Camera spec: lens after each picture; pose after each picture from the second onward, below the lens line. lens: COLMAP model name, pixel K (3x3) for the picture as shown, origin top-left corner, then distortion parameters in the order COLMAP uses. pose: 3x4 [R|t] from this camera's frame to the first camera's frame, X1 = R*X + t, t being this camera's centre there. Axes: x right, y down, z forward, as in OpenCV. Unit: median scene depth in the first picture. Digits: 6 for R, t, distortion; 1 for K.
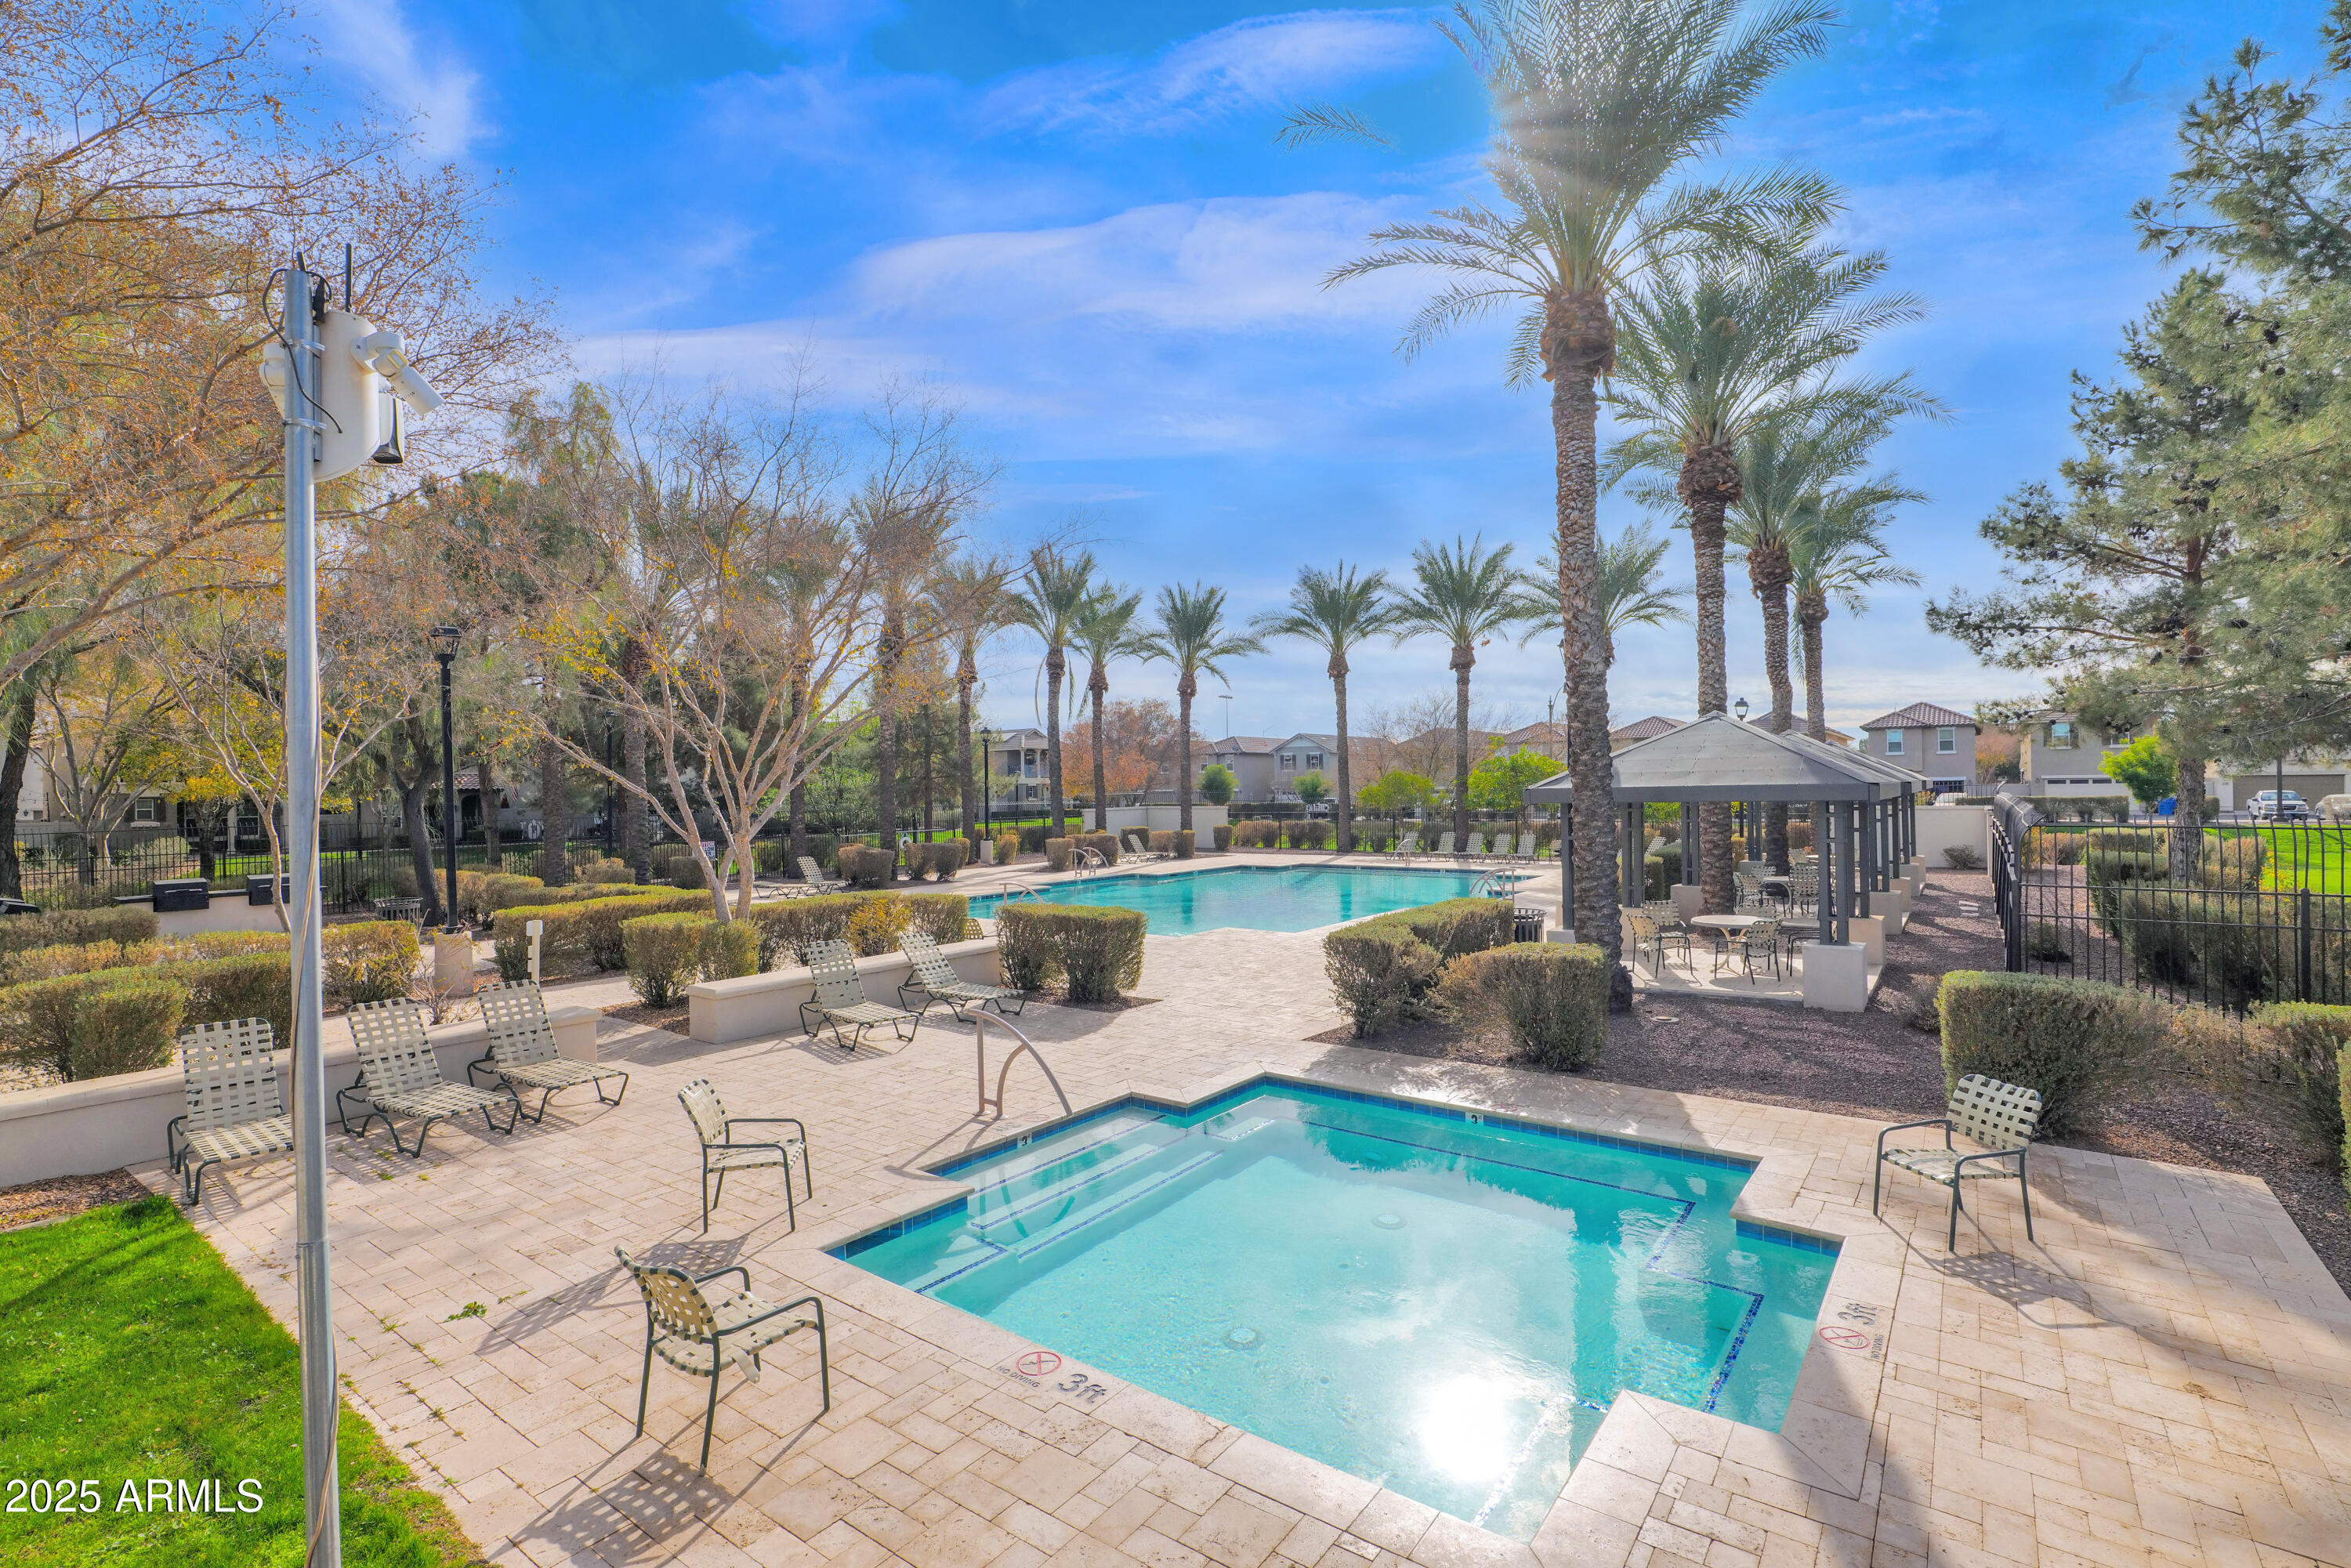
lens RADIAL K [[1076.6, 0, 1170.4], [0, 1076.6, 779.2], [0, 0, 1]] dist [0.009126, 0.000251]
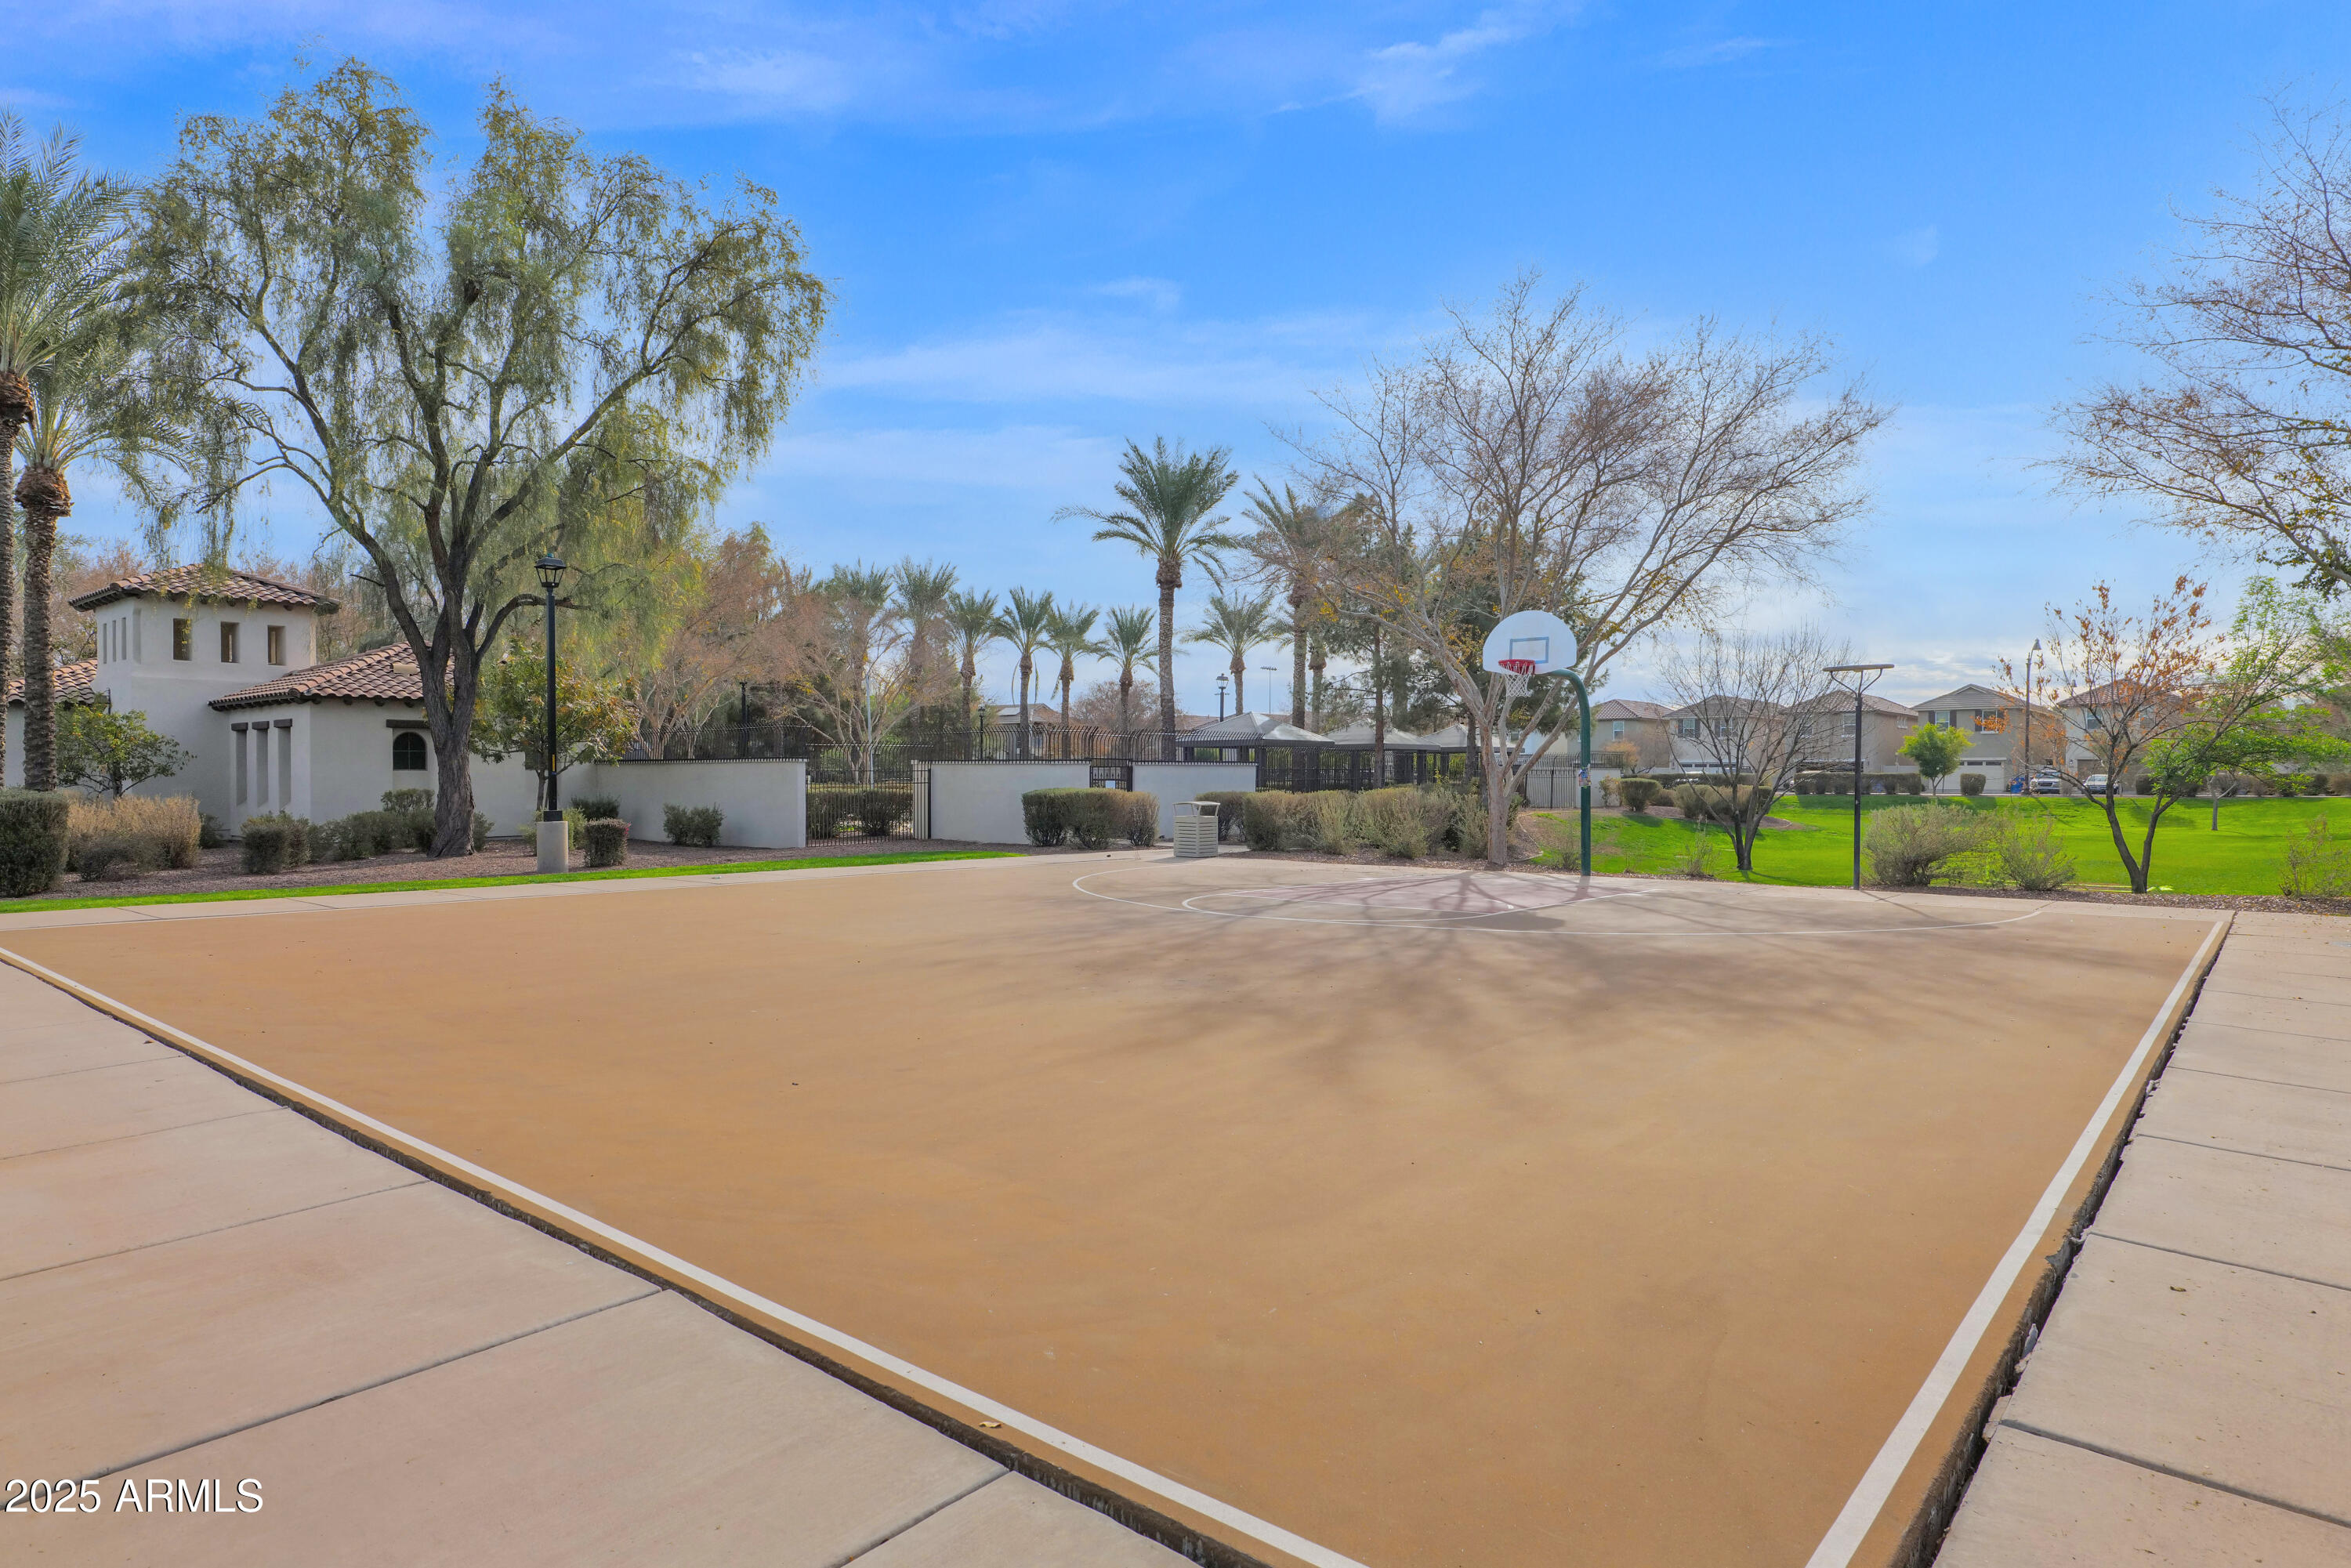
lens RADIAL K [[1333.9, 0, 1178.7], [0, 1333.9, 787.1], [0, 0, 1]] dist [-0.021833, -0.000746]
pose [[0.998494, 0.013368, -0.053208, 0.182551], [-0.012721, 0.999841, 0.012478, 0.032066], [0.053366, -0.011782, 0.998506, -0.741185]]
